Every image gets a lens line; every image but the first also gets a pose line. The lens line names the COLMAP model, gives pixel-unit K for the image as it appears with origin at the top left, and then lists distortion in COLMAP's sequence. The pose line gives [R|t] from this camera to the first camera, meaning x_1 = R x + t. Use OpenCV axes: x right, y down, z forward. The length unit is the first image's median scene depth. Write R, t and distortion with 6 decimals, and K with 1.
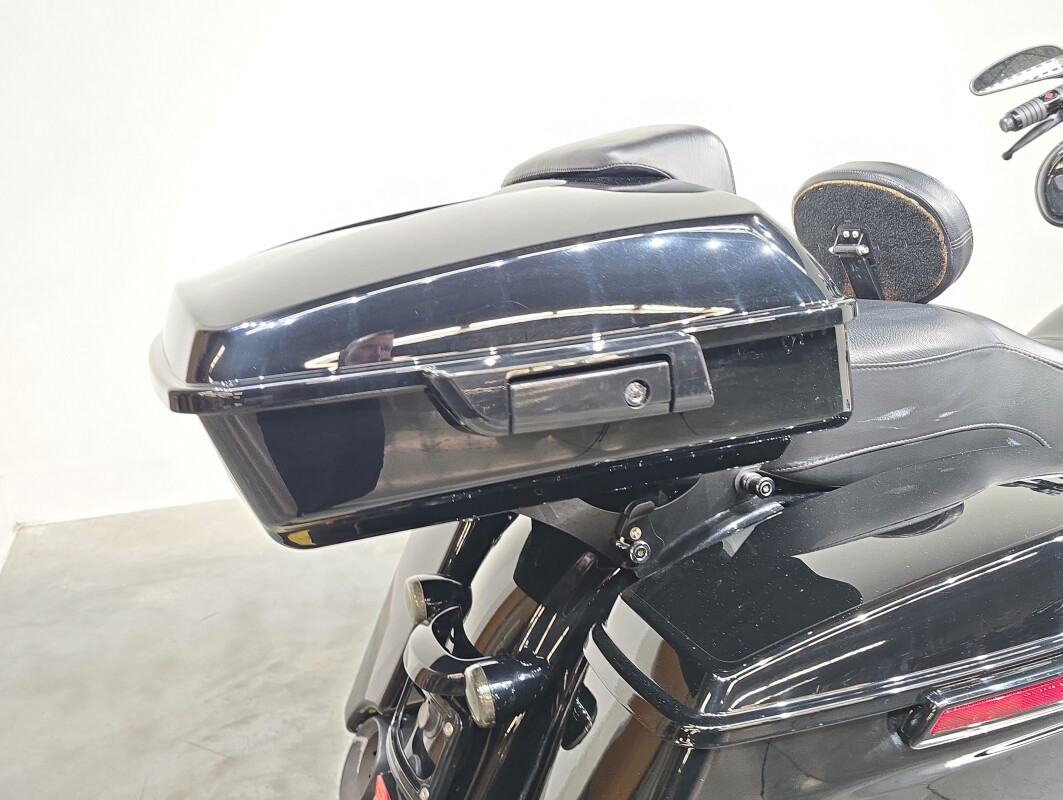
lens RADIAL K [[727.6, 0, 531.5], [0, 727.6, 400.0], [0, 0, 1]] dist [0.007724, -0.000565]
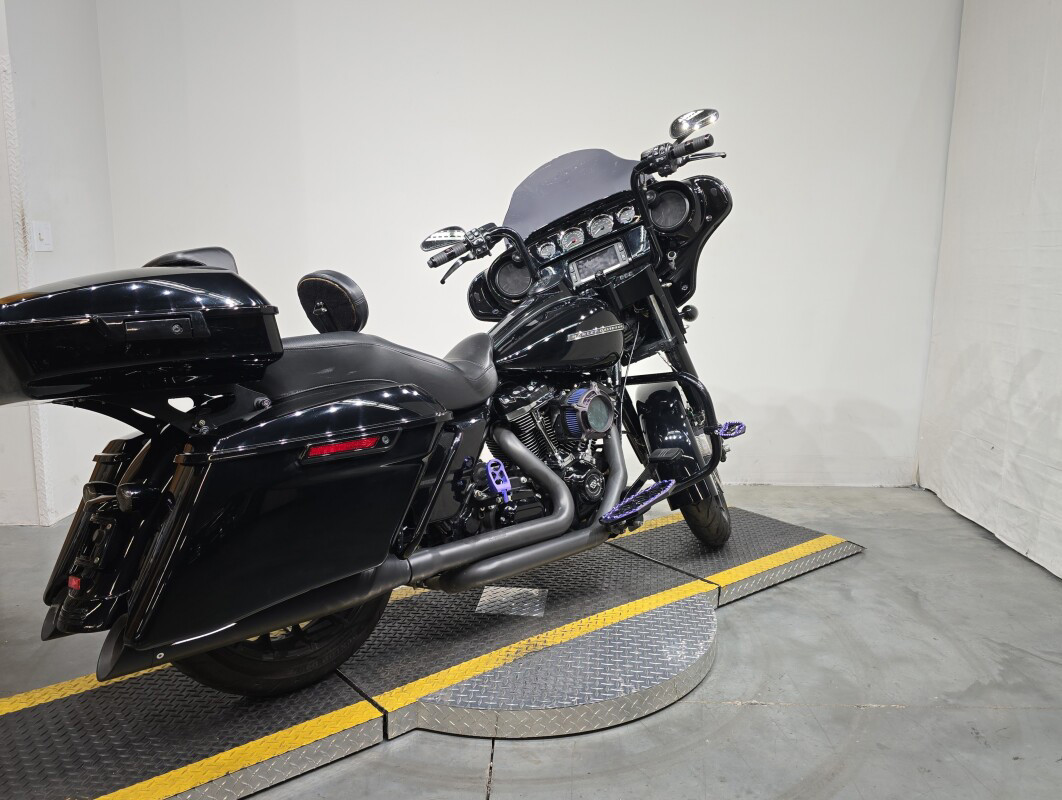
lens RADIAL K [[726.9, 0, 531.0], [0, 726.9, 400.0], [0, 0, 1]] dist [0.007724, -0.000565]
pose [[0.909591, -0.040414, 0.413535, 0.126487], [0.122751, 0.976972, -0.174521, 0.558303], [-0.396959, 0.209504, 0.893606, -1.222246]]
